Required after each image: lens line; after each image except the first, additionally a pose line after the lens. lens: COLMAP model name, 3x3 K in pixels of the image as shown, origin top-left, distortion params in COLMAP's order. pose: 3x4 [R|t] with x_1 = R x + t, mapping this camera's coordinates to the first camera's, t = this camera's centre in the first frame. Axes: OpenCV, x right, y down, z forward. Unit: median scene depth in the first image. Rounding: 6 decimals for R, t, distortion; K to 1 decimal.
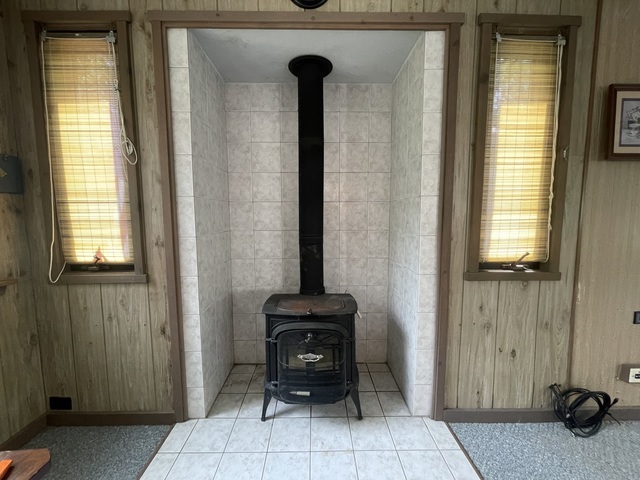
lens RADIAL K [[258.9, 0, 322.9], [0, 258.9, 238.7], [0, 0, 1]] dist [-0.004838, 0.001197]
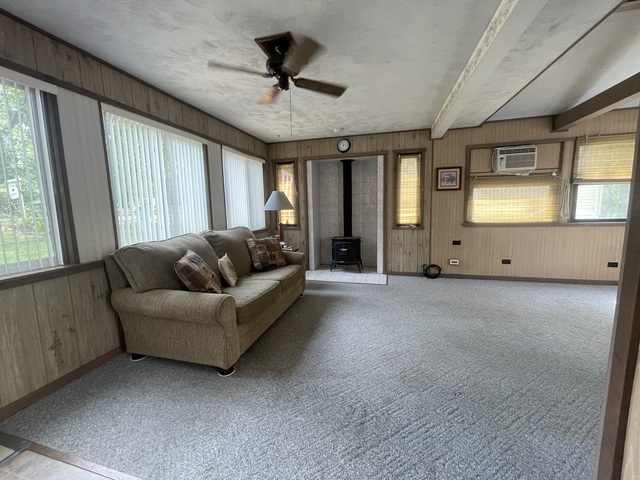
lens RADIAL K [[258.9, 0, 318.4], [0, 258.9, 238.2], [0, 0, 1]] dist [-0.004838, 0.001197]
pose [[0.958985, 0.013612, -0.283129, 0.582569], [-0.004256, 0.999425, 0.033632, 0.164570], [0.283424, -0.031048, 0.958492, -2.351254]]
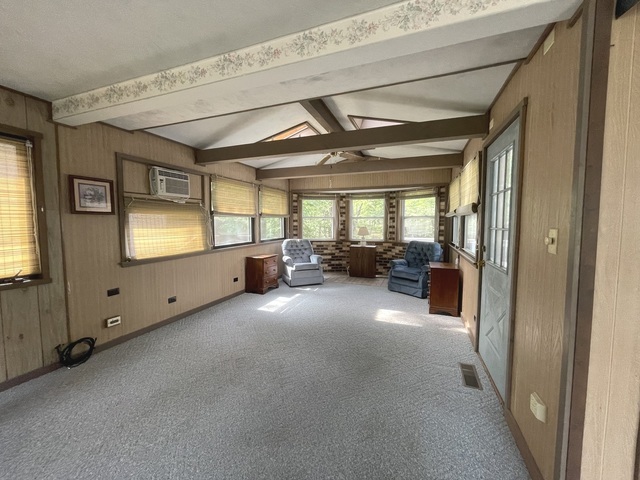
lens RADIAL K [[258.9, 0, 315.4], [0, 258.9, 238.2], [0, 0, 1]] dist [-0.004838, 0.001197]
pose [[0.382639, -0.054638, 0.922281, 0.034422], [0.080603, 0.996418, 0.025589, -0.033818], [-0.920375, 0.064547, 0.385672, -1.259398]]
